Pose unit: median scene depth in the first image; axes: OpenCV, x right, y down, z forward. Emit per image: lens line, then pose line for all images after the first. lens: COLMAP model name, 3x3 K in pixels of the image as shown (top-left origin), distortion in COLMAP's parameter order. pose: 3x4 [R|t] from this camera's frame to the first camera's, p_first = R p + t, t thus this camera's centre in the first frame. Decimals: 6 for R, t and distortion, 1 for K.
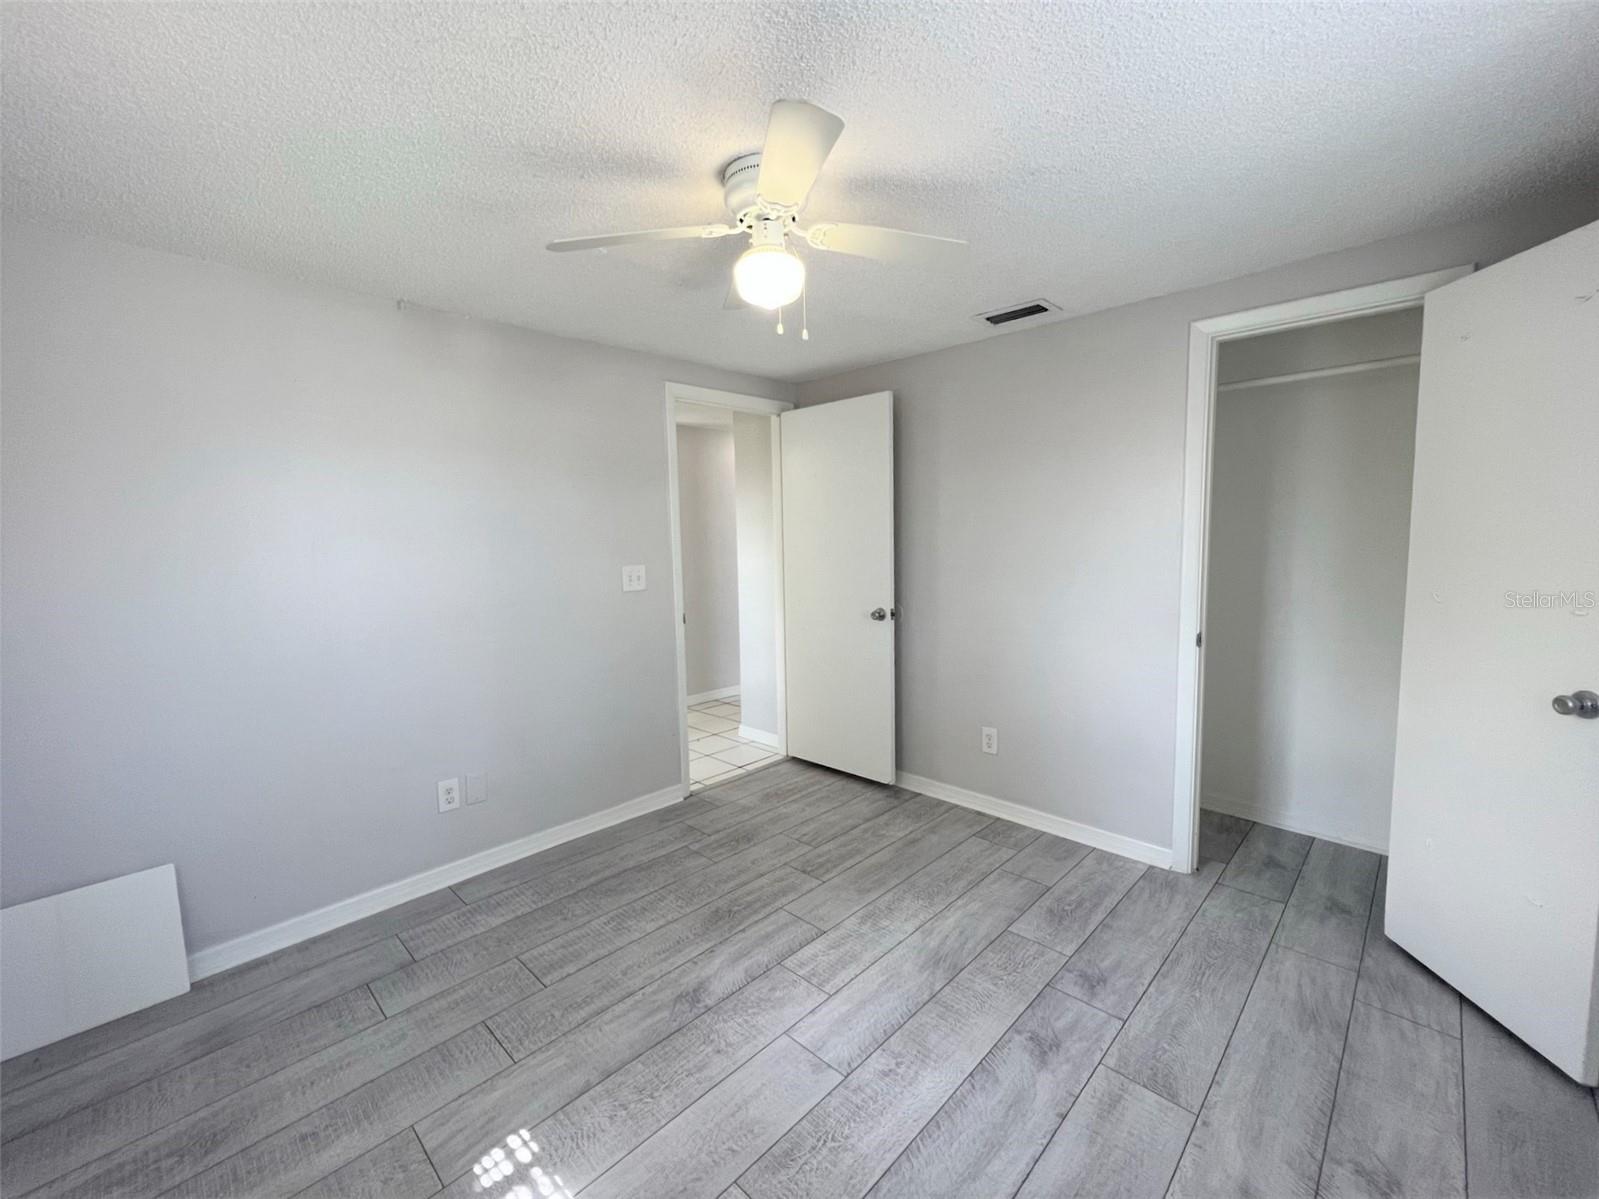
lens RADIAL K [[667.5, 0, 795.2], [0, 667.5, 597.2], [0, 0, 1]] dist [-0.002242, 0.000631]
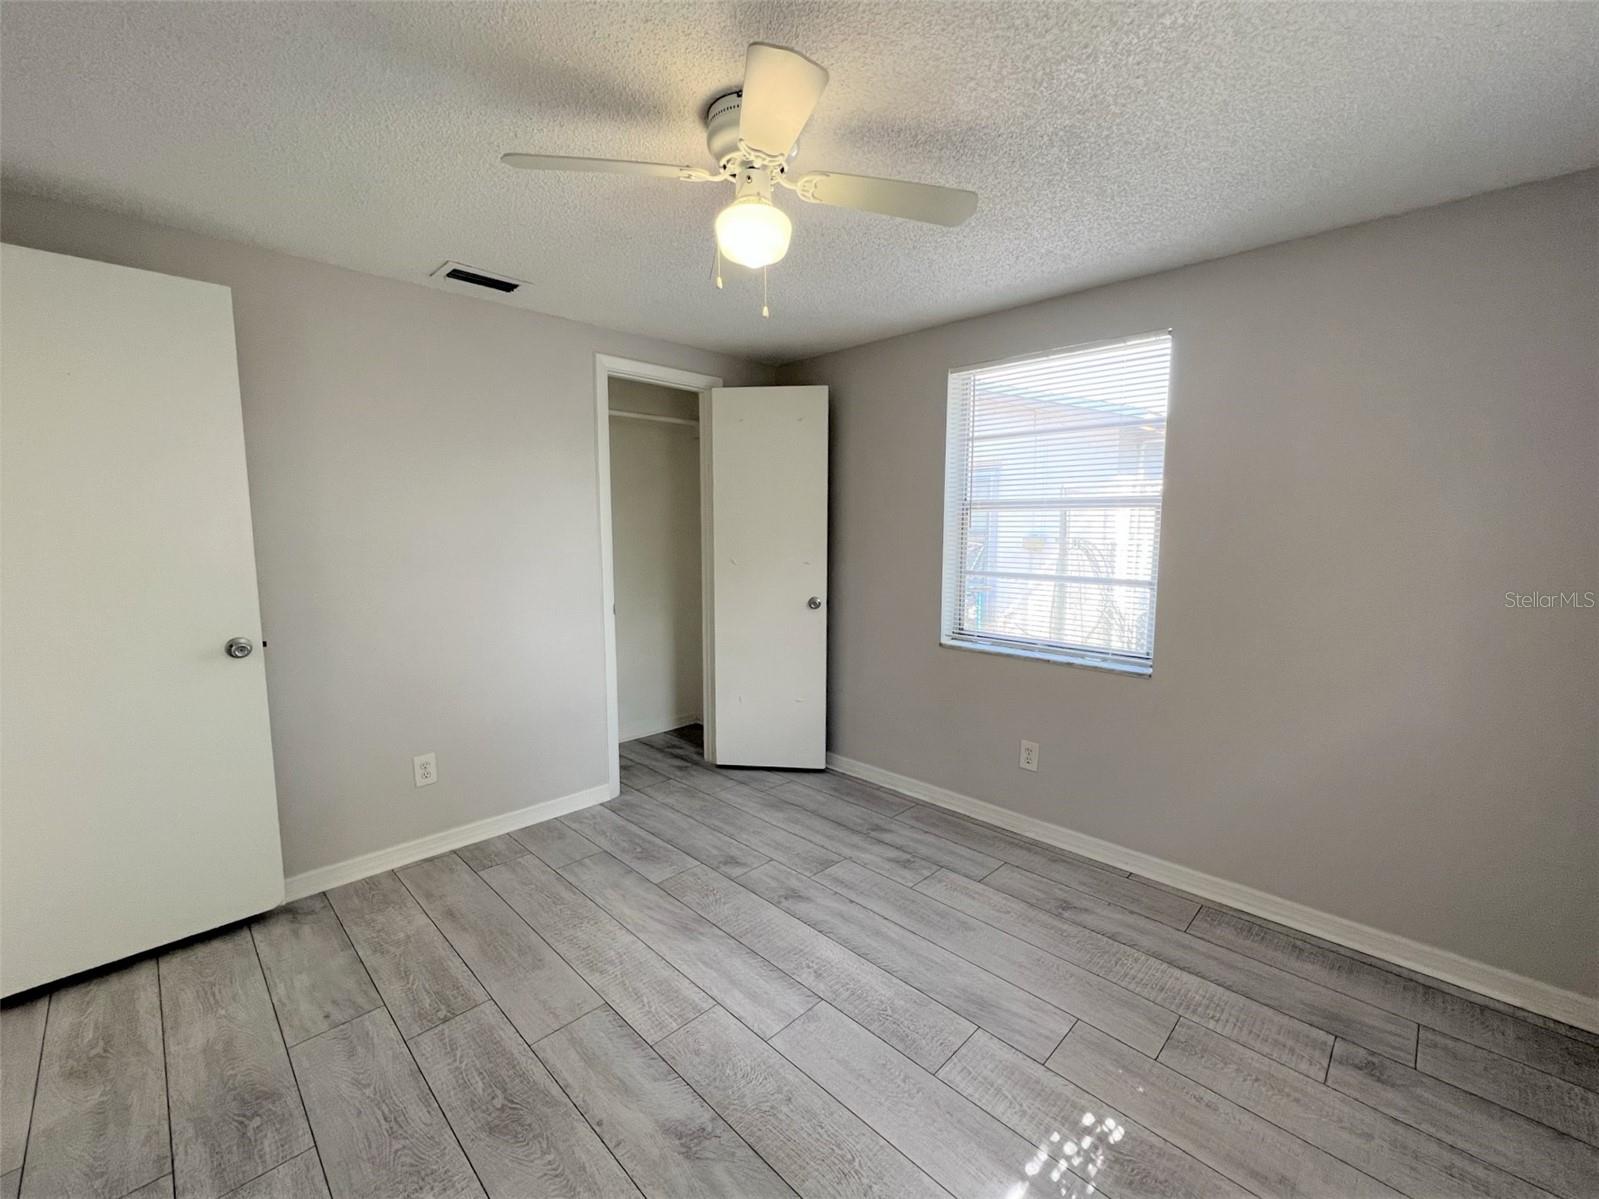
lens RADIAL K [[667.5, 0, 795.2], [0, 667.5, 597.2], [0, 0, 1]] dist [-0.002242, 0.000631]
pose [[0.001202, -0.089845, 0.995955, -0.723702], [0.090288, 0.991898, 0.089370, -0.044647], [-0.995915, 0.089815, 0.009304, 0.713678]]
